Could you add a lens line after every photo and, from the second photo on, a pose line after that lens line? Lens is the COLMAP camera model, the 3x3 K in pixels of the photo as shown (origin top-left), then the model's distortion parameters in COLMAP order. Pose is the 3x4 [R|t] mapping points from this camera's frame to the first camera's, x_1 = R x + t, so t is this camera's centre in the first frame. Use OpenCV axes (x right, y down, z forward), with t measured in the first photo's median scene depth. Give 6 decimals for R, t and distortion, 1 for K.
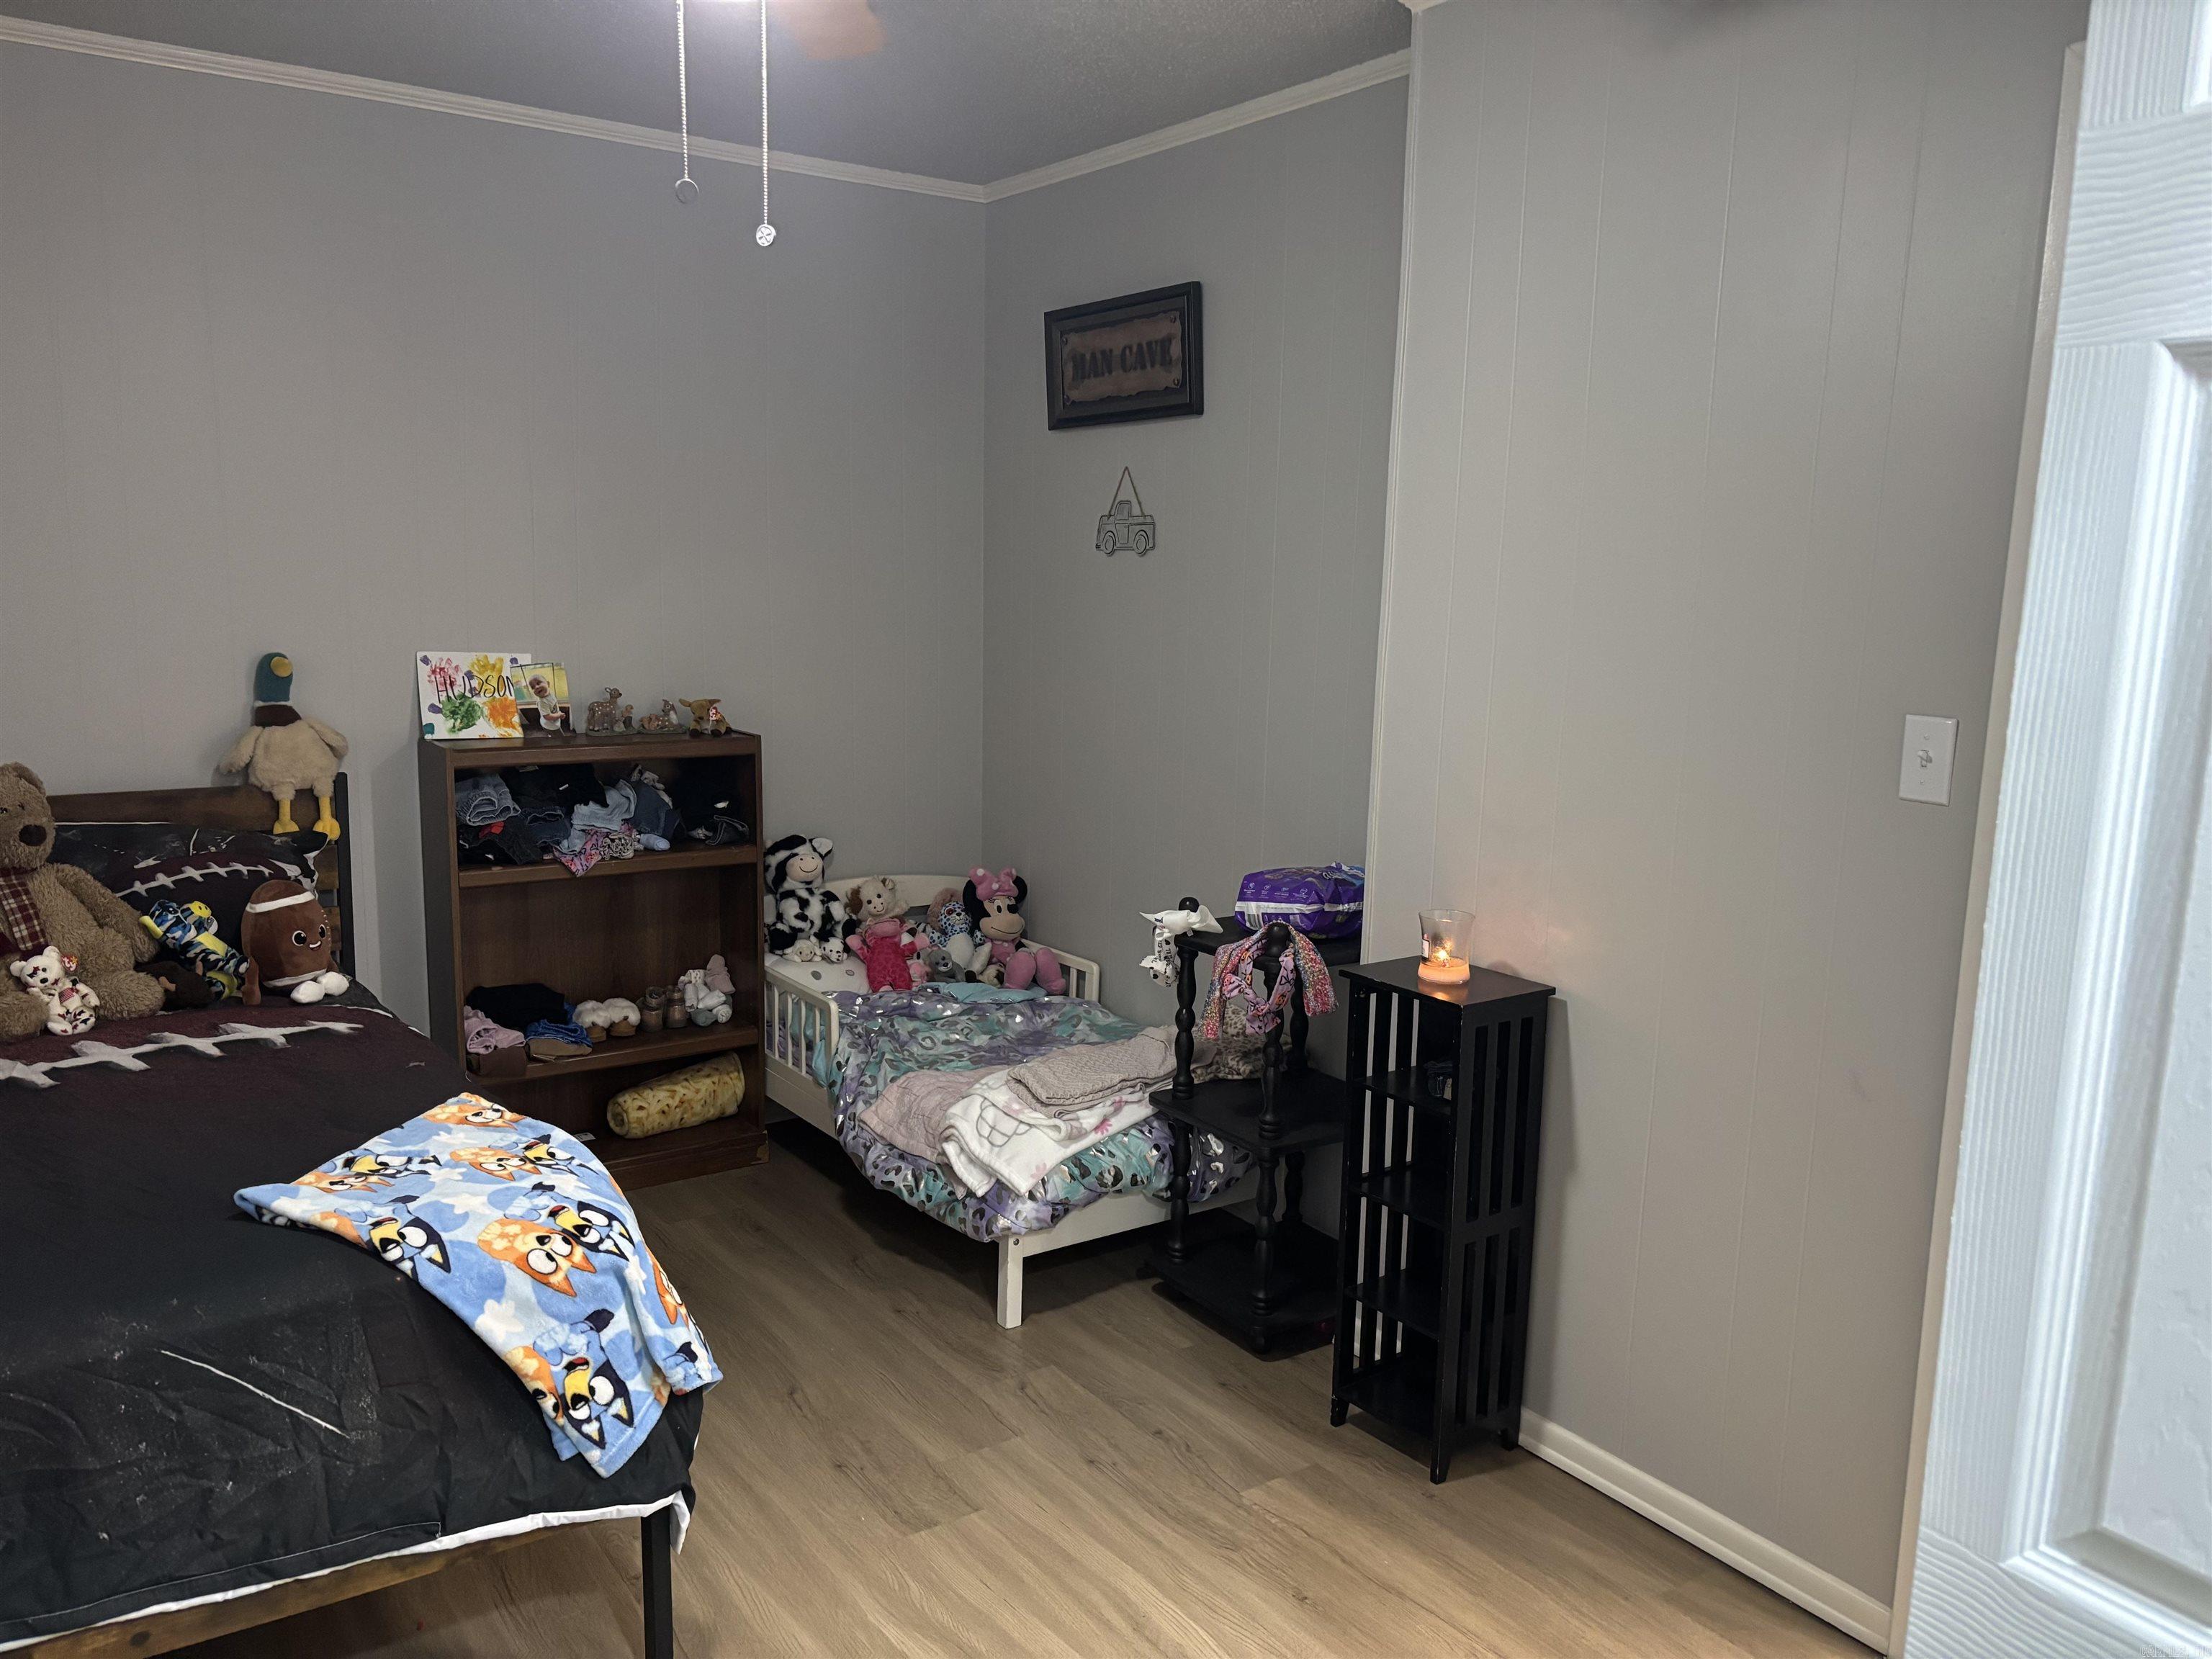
lens RADIAL K [[1685.8, 0, 1109.9], [0, 1685.8, 829.2], [0, 0, 1]] dist [0.014352, 0.003623]
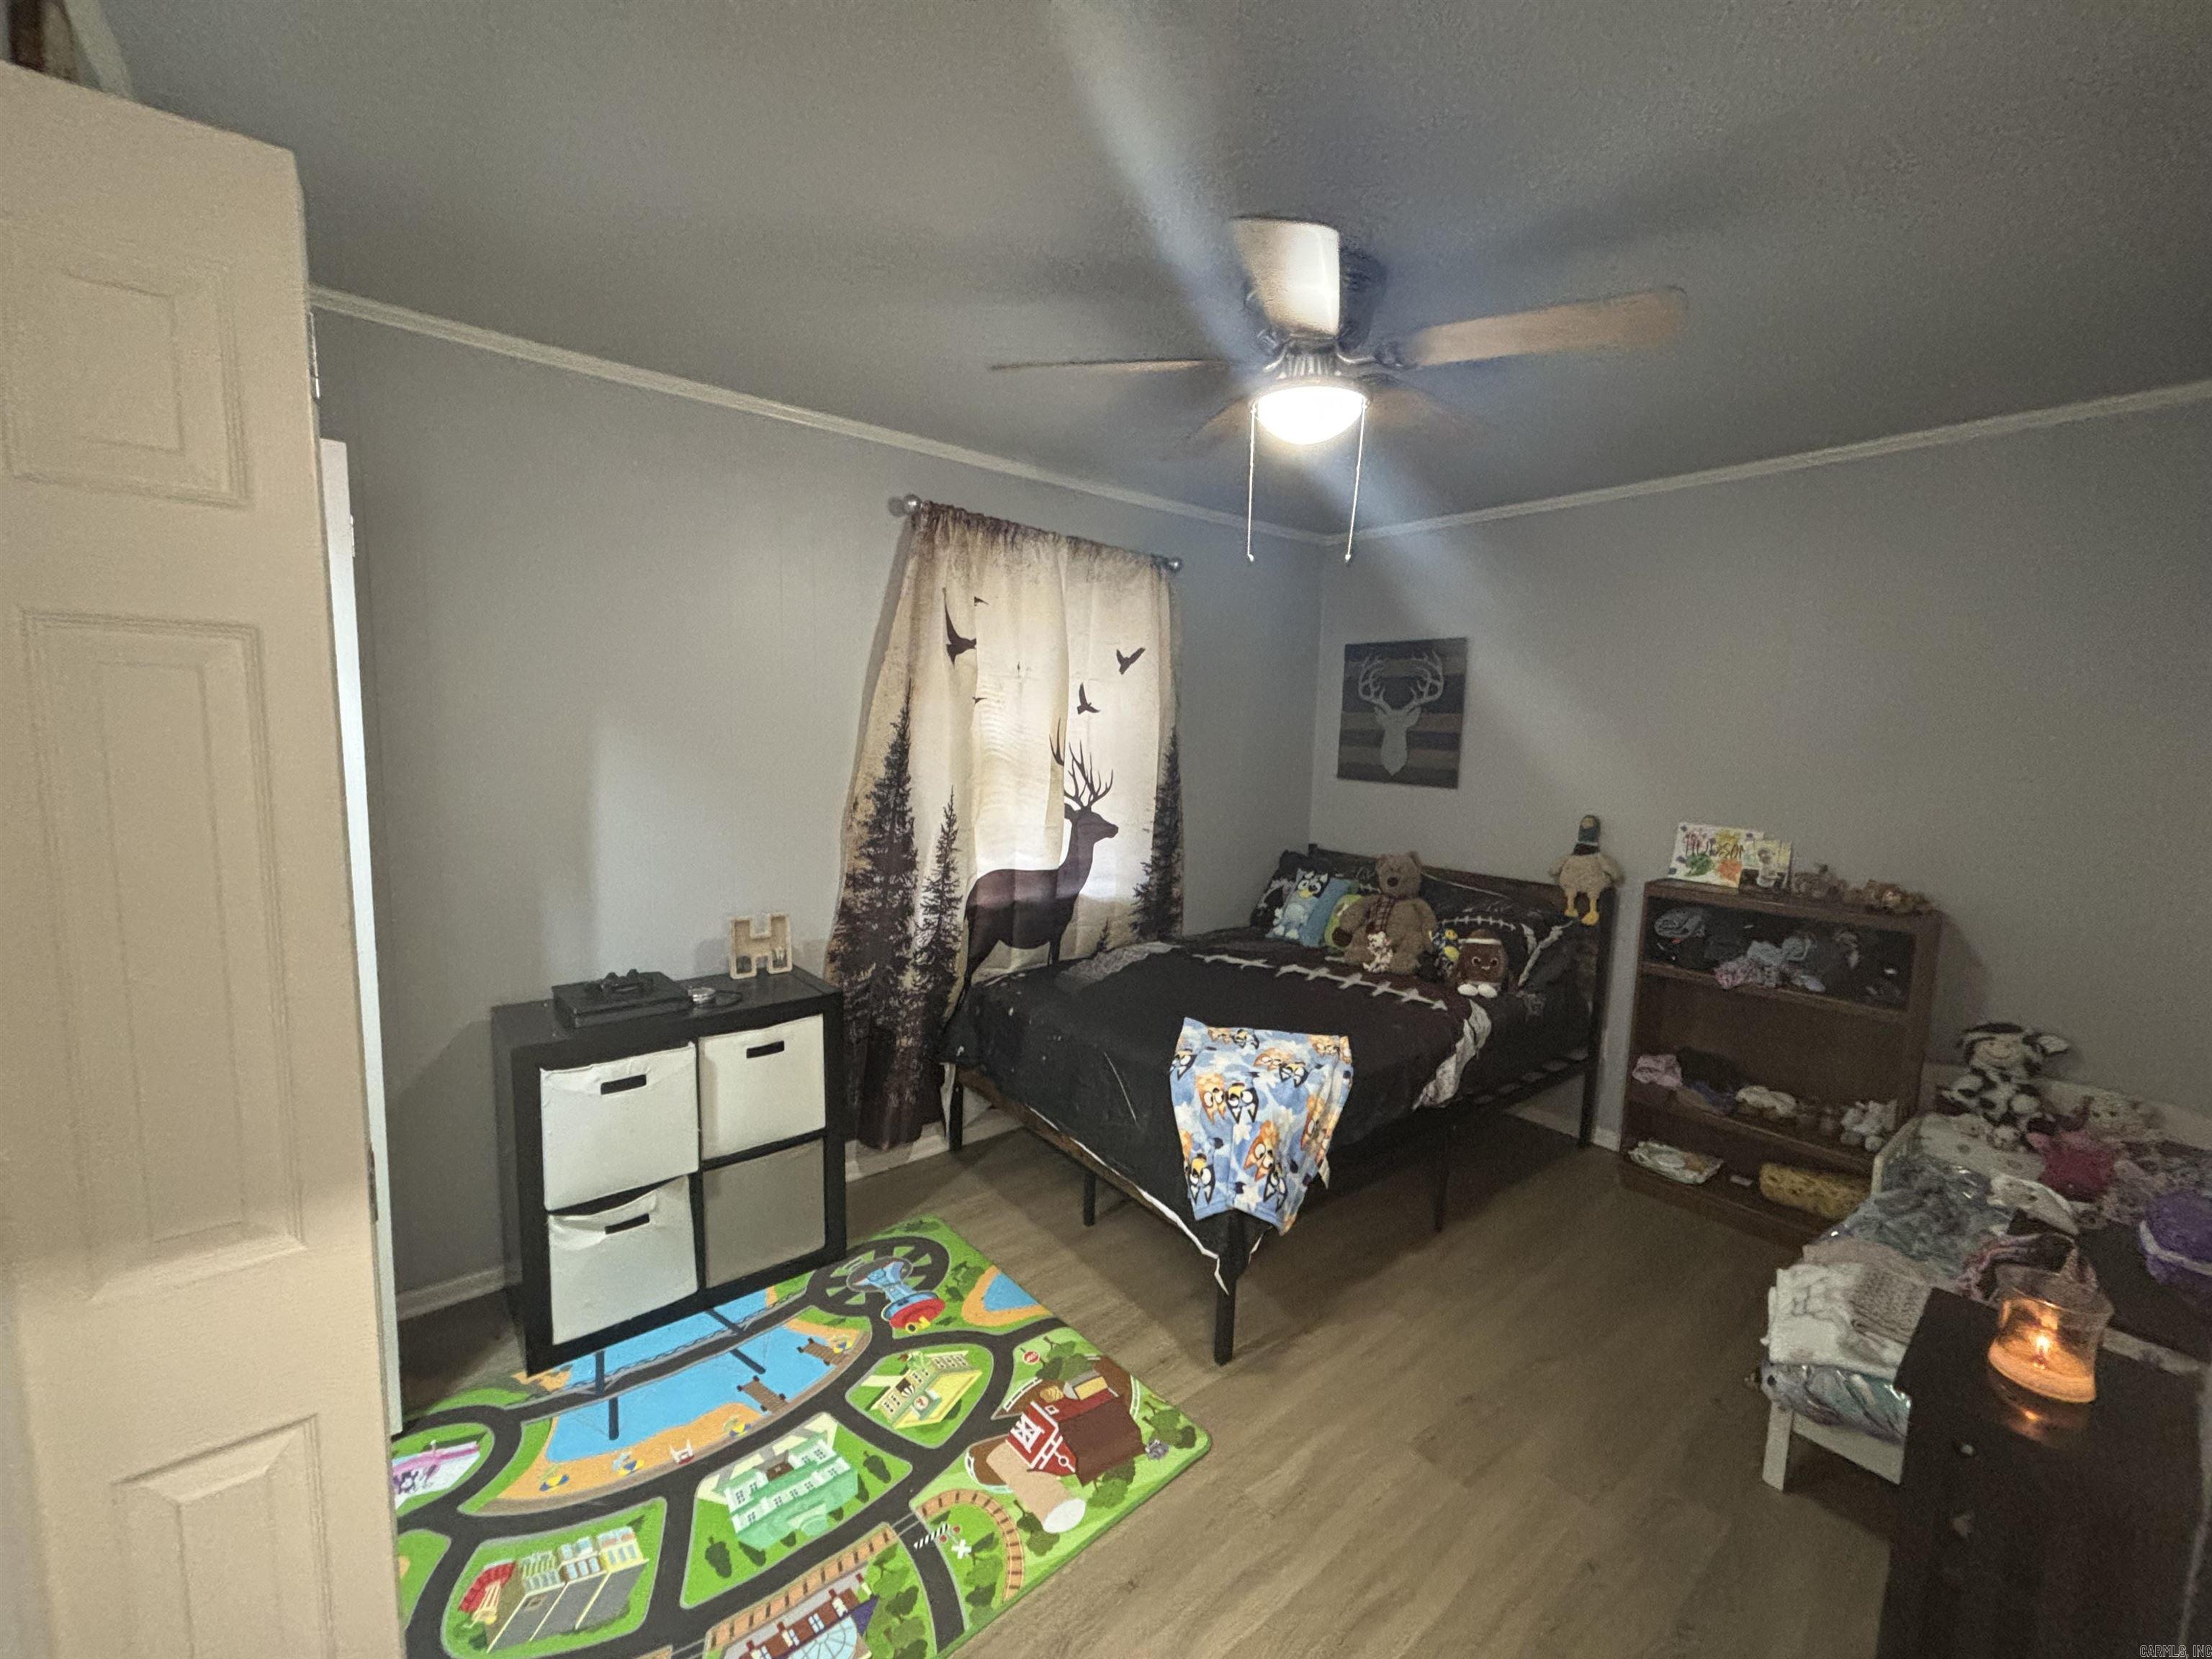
lens RADIAL K [[879.7, 0, 1111.4], [0, 879.7, 835.8], [0, 0, 1]] dist [-0.001340, -0.000060]
pose [[0.071869, 0.092837, -0.993084, 0.378921], [-0.183834, 0.979834, 0.078294, -0.062280], [0.980326, 0.176936, 0.087486, 0.430067]]
